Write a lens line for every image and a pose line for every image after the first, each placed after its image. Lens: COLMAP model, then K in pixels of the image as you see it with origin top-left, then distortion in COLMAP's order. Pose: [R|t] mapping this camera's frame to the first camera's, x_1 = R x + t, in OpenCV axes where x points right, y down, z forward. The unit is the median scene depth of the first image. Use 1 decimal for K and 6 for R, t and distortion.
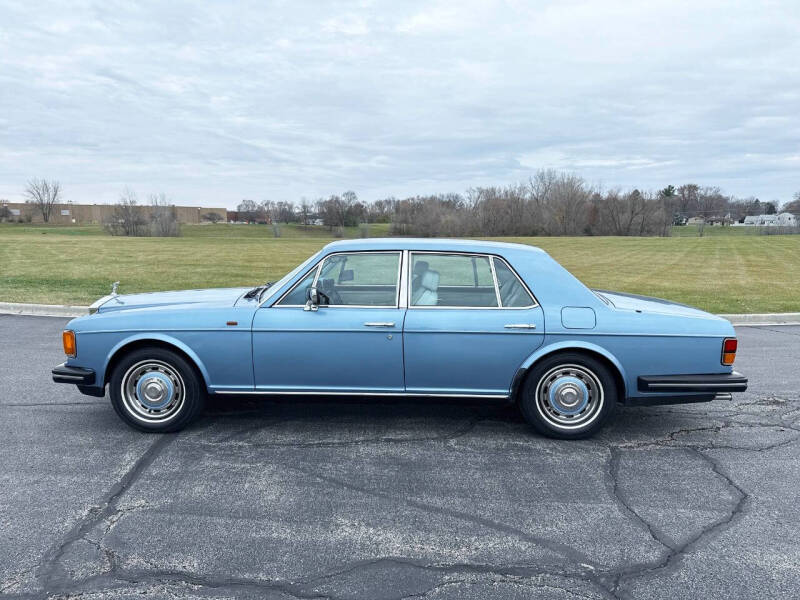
lens RADIAL K [[552.4, 0, 400.3], [0, 552.4, 311.5], [0, 0, 1]] dist [0.090246, -0.114708]
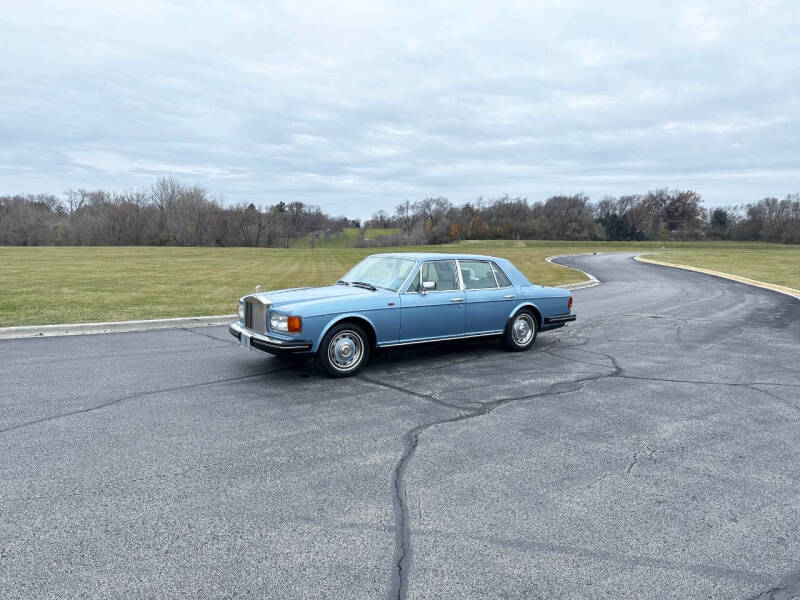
lens RADIAL K [[552.4, 0, 400.3], [0, 552.4, 311.5], [0, 0, 1]] dist [0.090246, -0.114708]
pose [[0.785833, -0.066881, 0.614812, -0.409446], [0.077864, 0.996924, 0.008925, 0.009896], [-0.613518, 0.040858, 0.788623, -0.106682]]
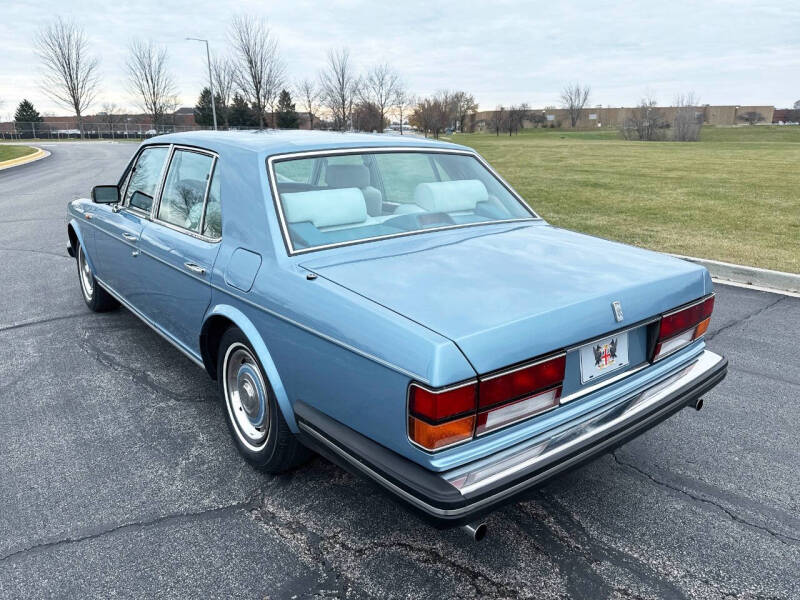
lens RADIAL K [[583.7, 0, 394.0], [0, 583.7, 285.6], [0, 0, 1]] dist [0.059554, -0.077667]
pose [[0.646197, 0.186674, -0.739988, 0.268728], [-0.106615, 0.982196, 0.154673, -0.025365], [0.755686, -0.021055, 0.654595, 0.222146]]
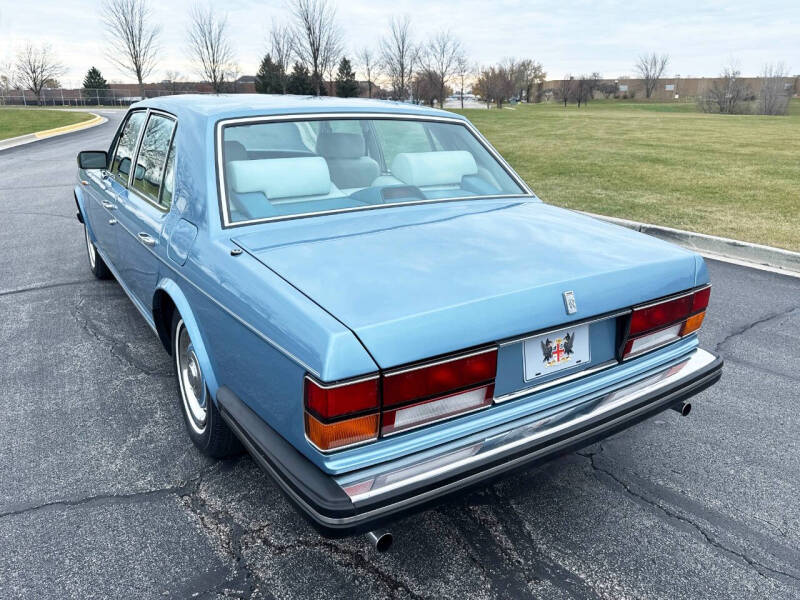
lens RADIAL K [[597.2, 0, 398.9], [0, 597.2, 277.7], [0, 0, 1]] dist [0.046011, -0.058920]
pose [[0.572252, 0.229268, -0.787378, 0.279140], [-0.123824, 0.973274, 0.193405, -0.028612], [0.810676, -0.013180, 0.585346, 0.255094]]
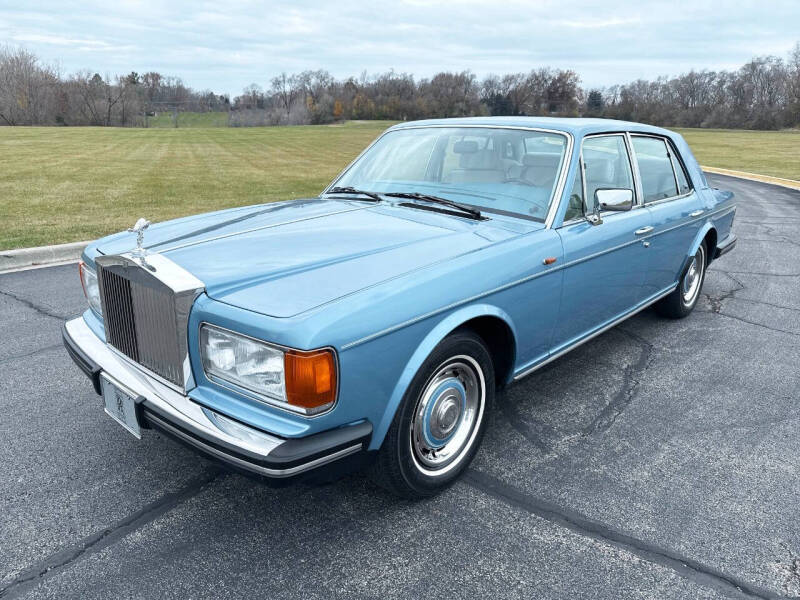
lens RADIAL K [[556.4, 0, 395.9], [0, 556.4, 304.2], [0, 0, 1]] dist [0.031014, -0.036750]
pose [[0.644192, -0.223309, 0.731539, -0.256473], [0.094486, 0.972339, 0.213612, -0.026282], [-0.759005, -0.068487, 0.647472, 0.252242]]
